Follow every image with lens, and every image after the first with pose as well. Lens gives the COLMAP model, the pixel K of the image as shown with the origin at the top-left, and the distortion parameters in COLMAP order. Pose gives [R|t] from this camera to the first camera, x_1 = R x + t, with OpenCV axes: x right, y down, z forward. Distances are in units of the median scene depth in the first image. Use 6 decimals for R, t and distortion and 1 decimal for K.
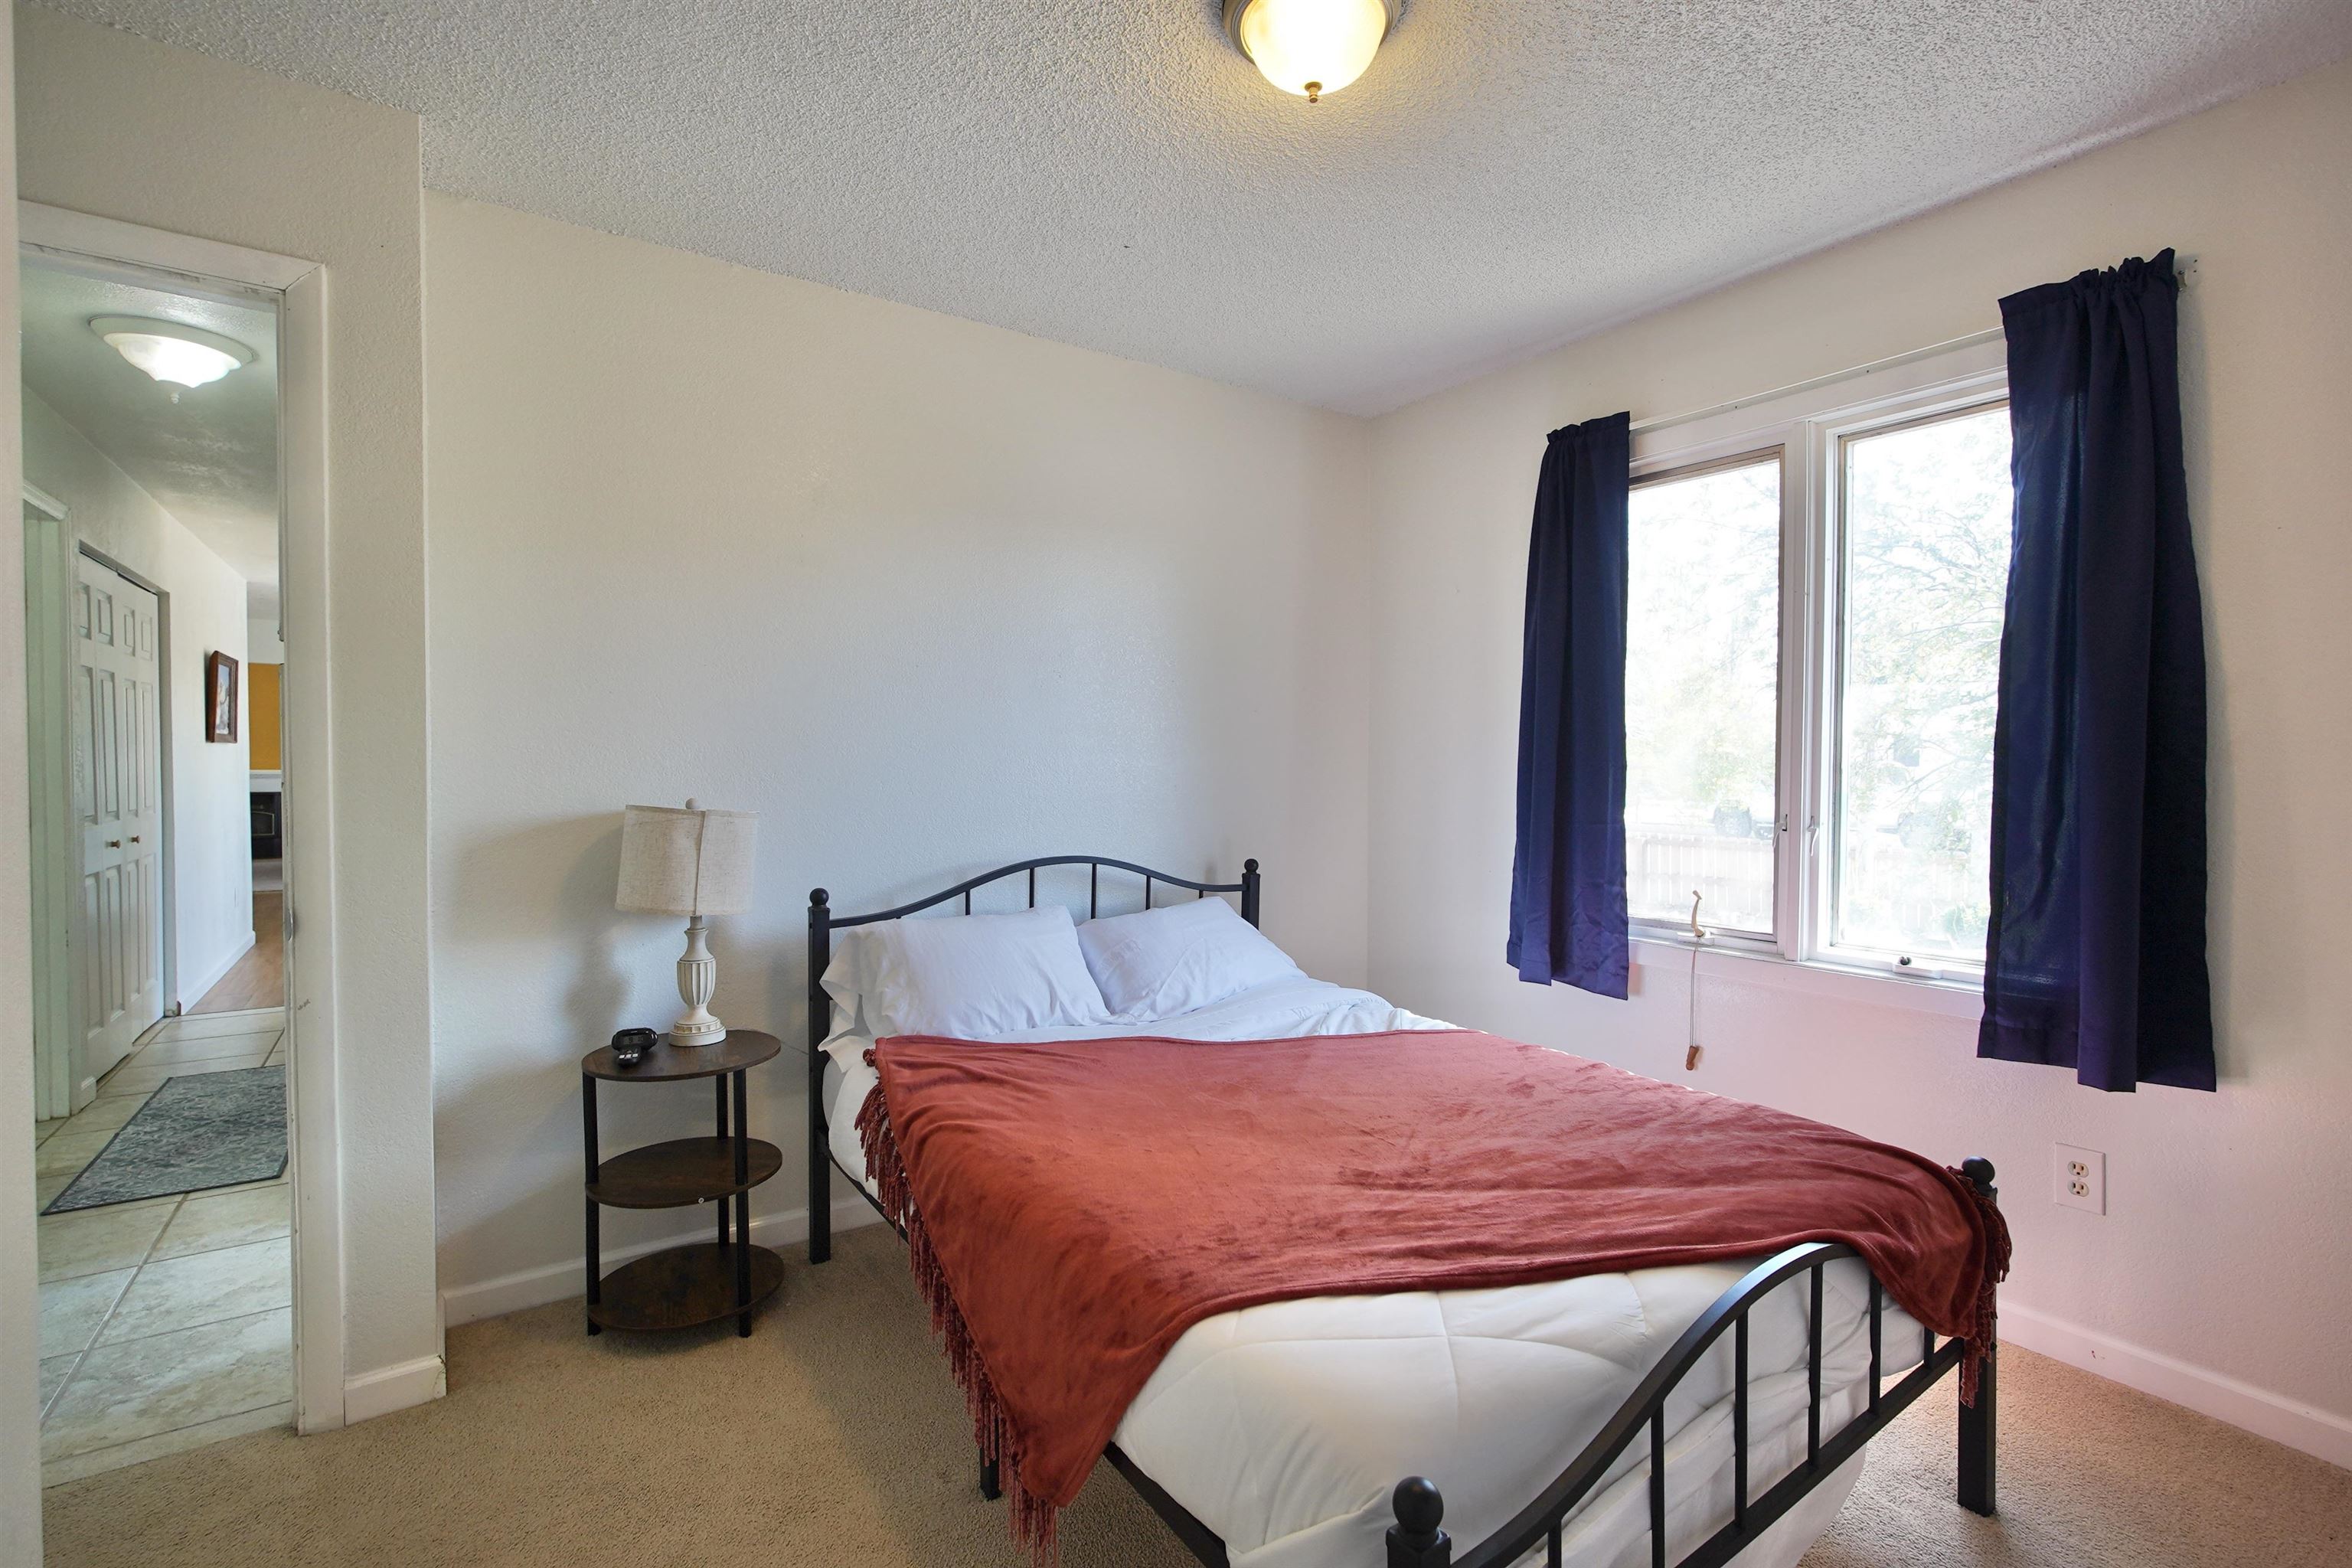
lens RADIAL K [[1074.1, 0, 1173.5], [0, 1074.1, 788.3], [0, 0, 1]] dist [-0.021469, 0.009691]
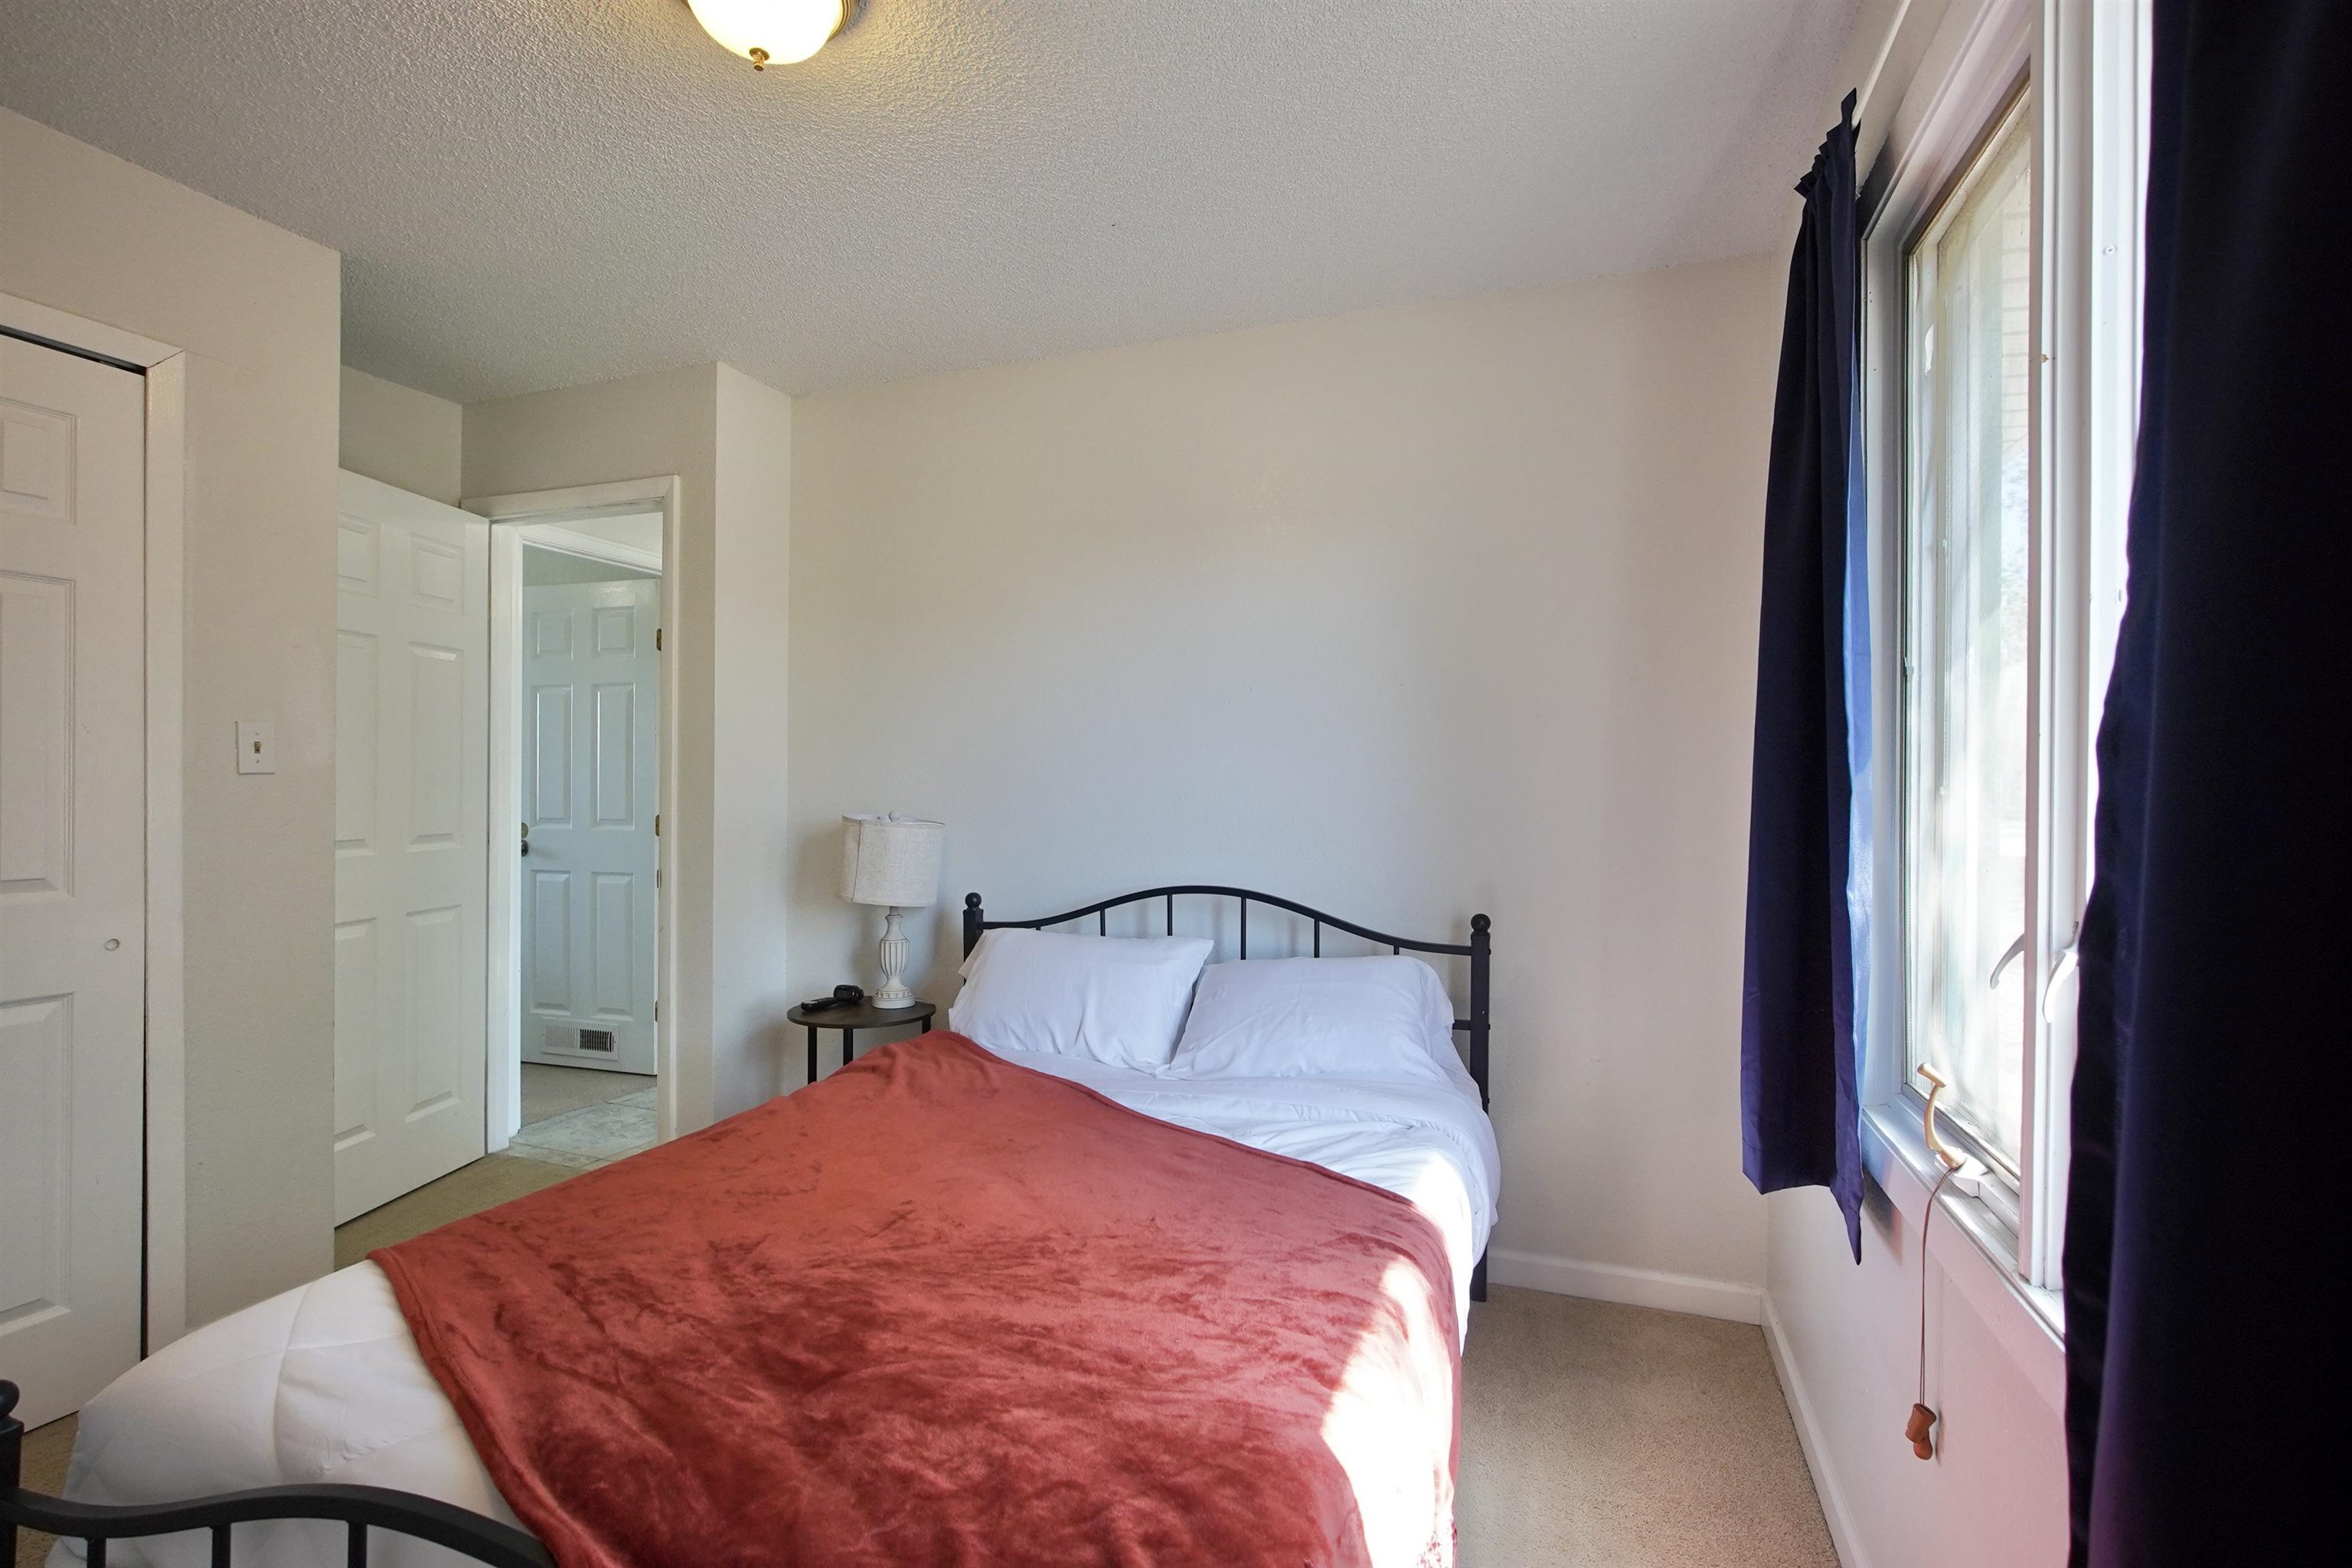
lens RADIAL K [[1074.1, 0, 1173.5], [0, 1074.1, 788.3], [0, 0, 1]] dist [-0.021469, 0.009691]
pose [[0.579322, 0.006574, -0.815072, 0.703743], [-0.026355, 0.999596, -0.010670, -0.010648], [0.814673, 0.027663, 0.579261, 0.494154]]
